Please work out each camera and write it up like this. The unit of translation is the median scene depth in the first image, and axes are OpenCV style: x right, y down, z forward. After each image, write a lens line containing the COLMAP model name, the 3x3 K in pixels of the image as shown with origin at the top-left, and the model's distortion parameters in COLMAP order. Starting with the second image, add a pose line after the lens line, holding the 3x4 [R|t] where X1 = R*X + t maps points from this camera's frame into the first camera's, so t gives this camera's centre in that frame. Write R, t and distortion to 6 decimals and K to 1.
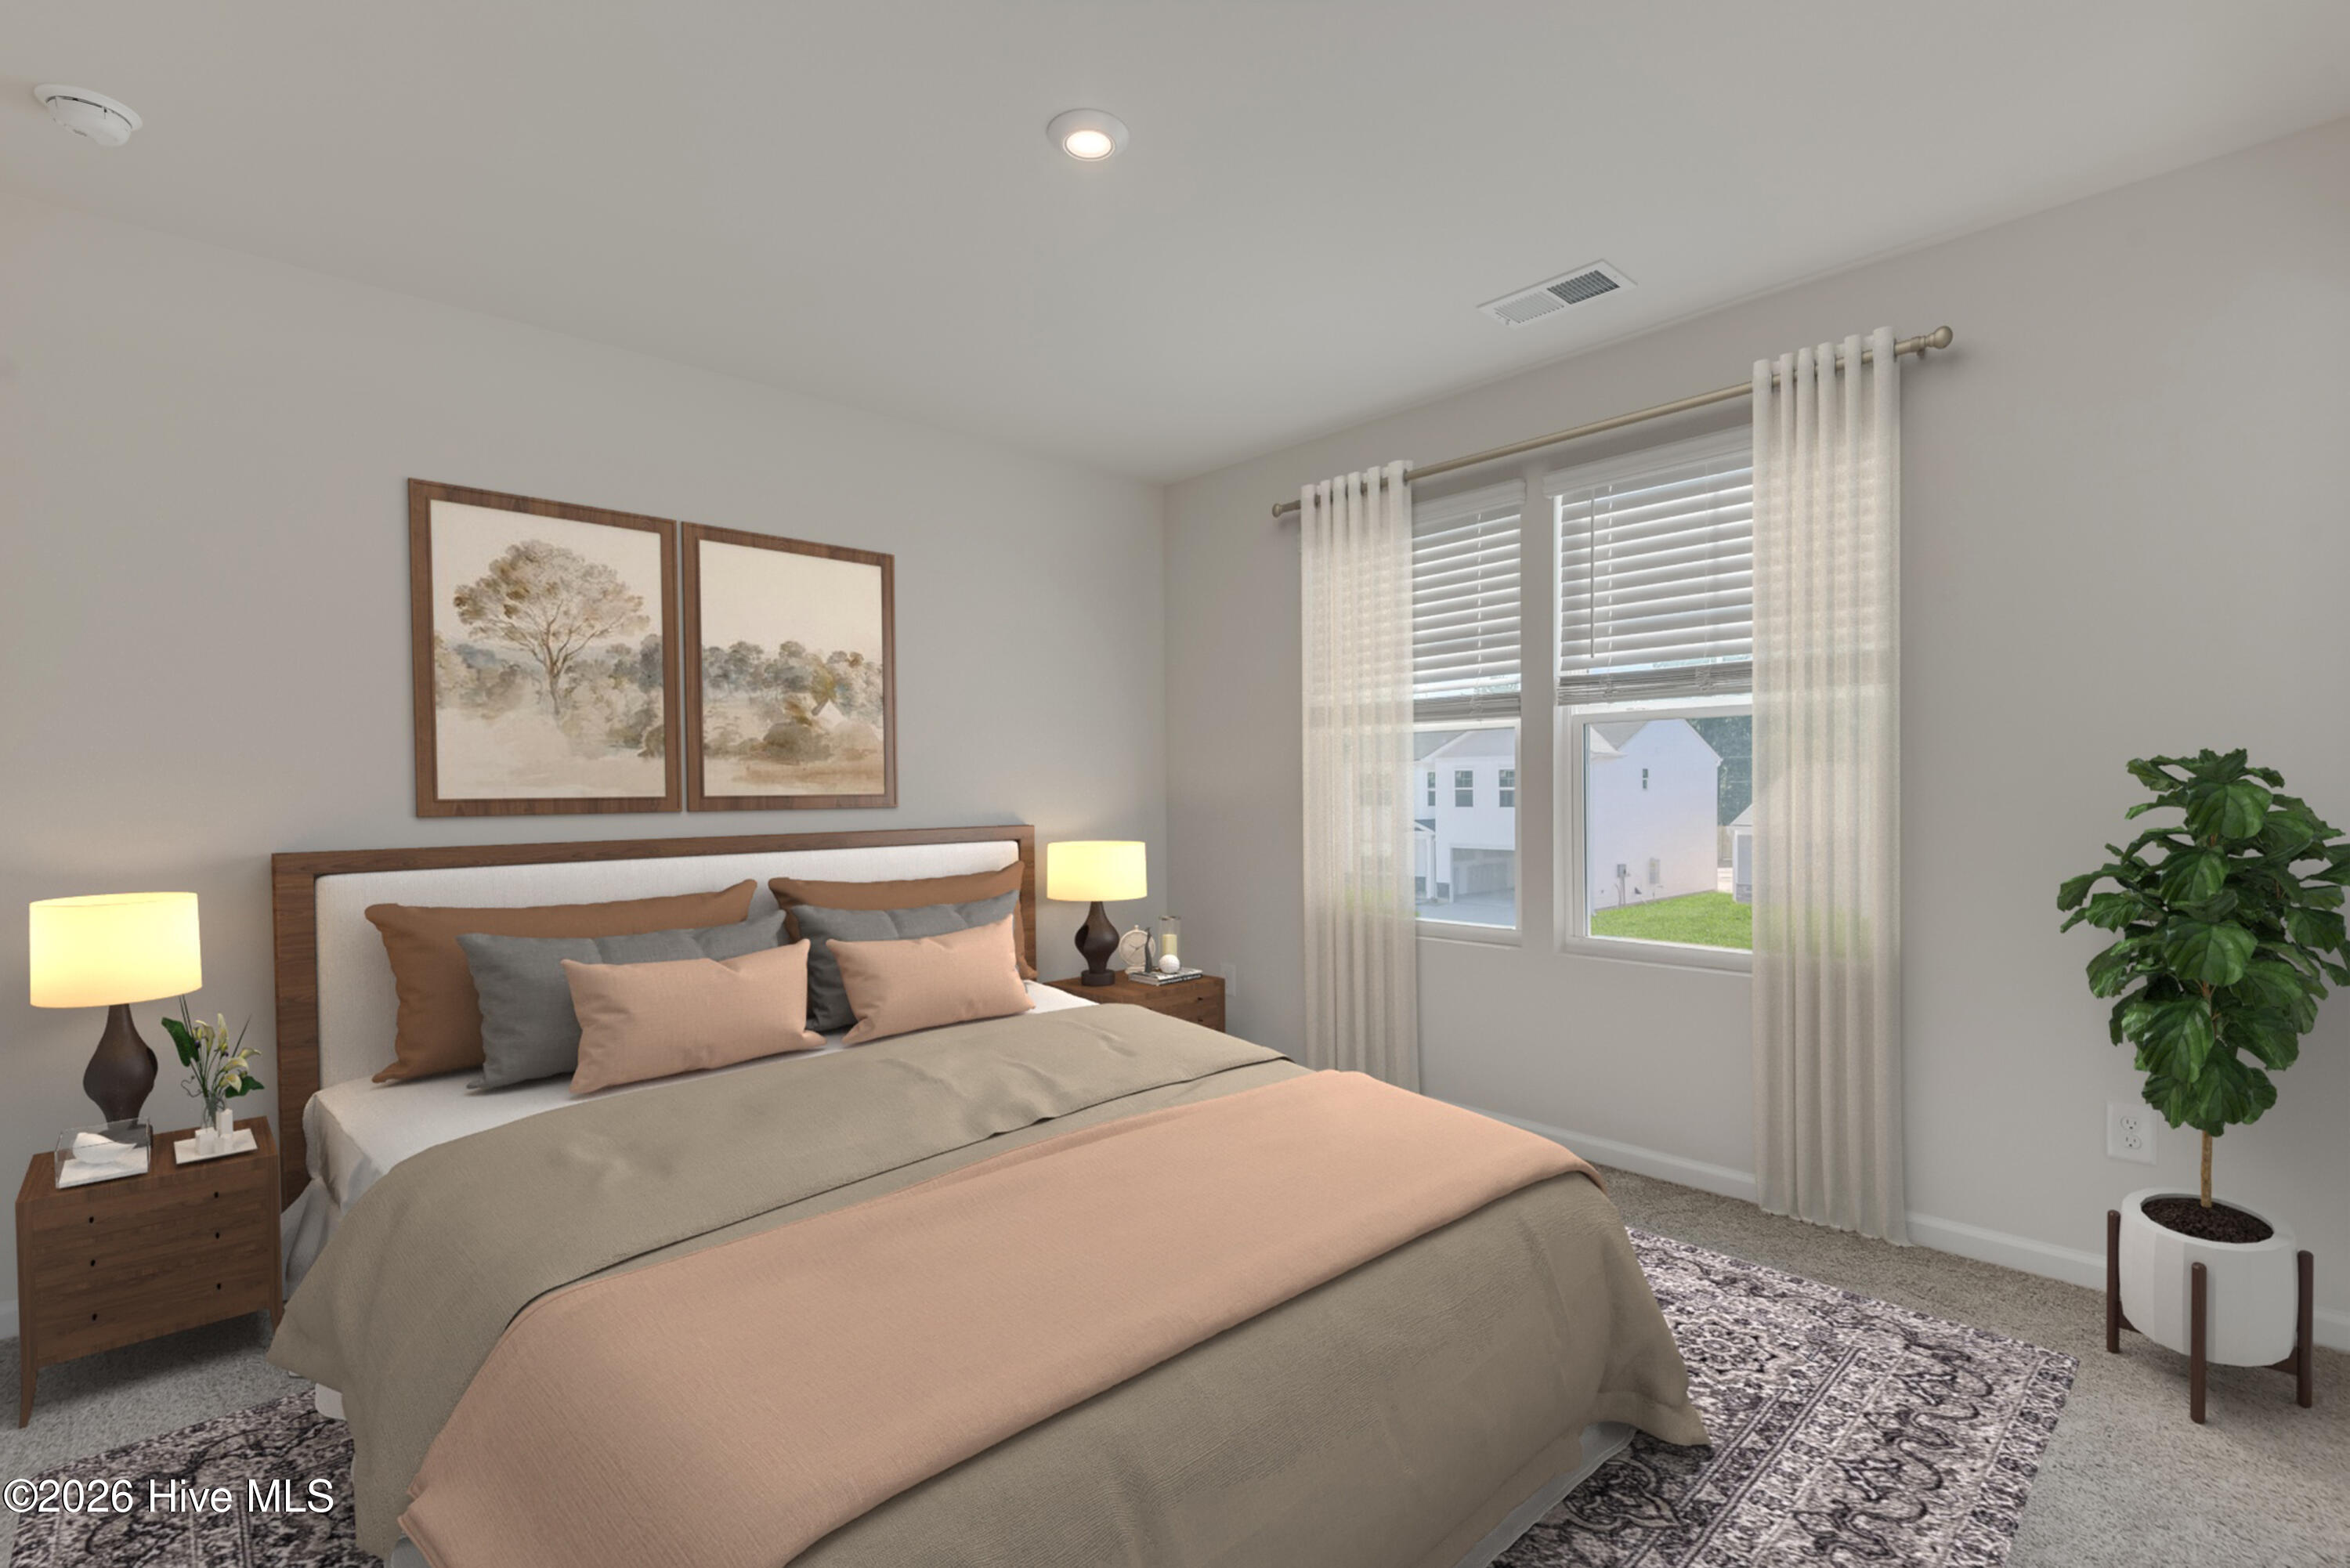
lens RADIAL K [[1066.4, 0, 1175.0], [0, 1066.4, 784.0], [0, 0, 1]] dist [0.000204, 0.000013]
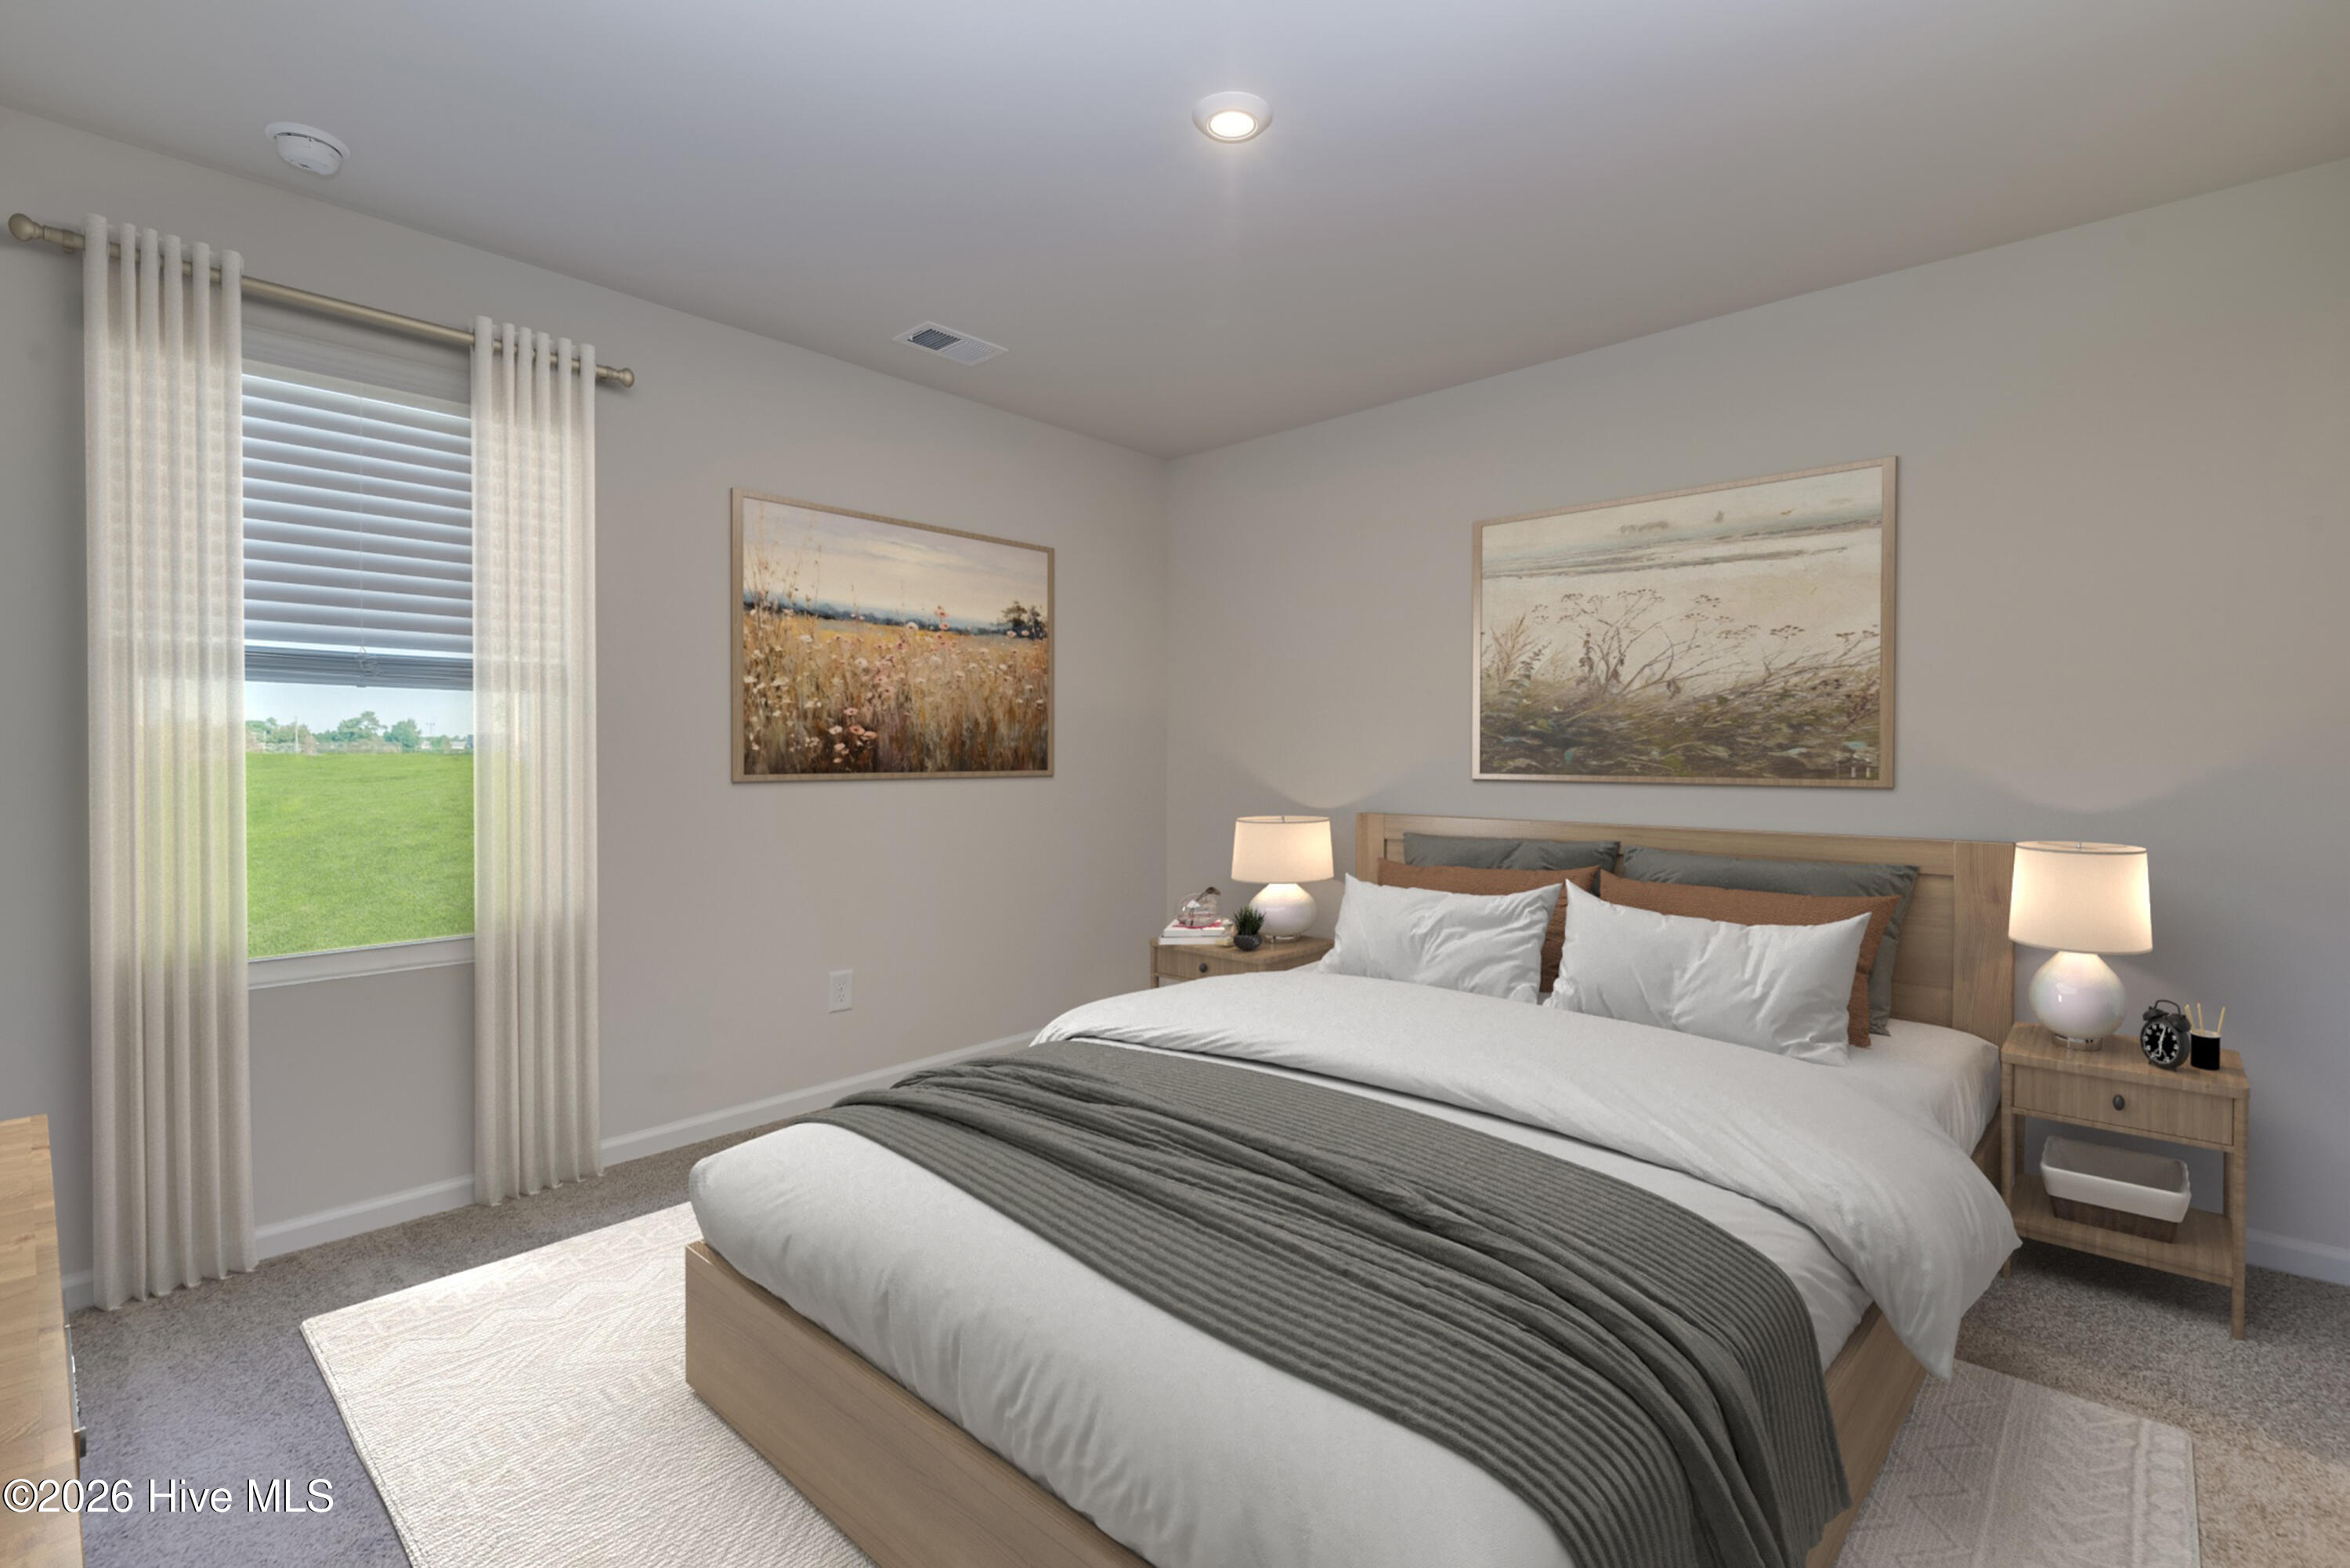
lens RADIAL K [[1060.0, 0, 1175.0], [0, 1060.0, 784.0], [0, 0, 1]] dist [0.000628, 0.000162]
pose [[-0.084985, -0.010366, 0.996328, -0.485953], [-0.007672, 0.999923, 0.009749, 0.011033], [-0.996353, -0.006815, -0.085058, 0.482348]]
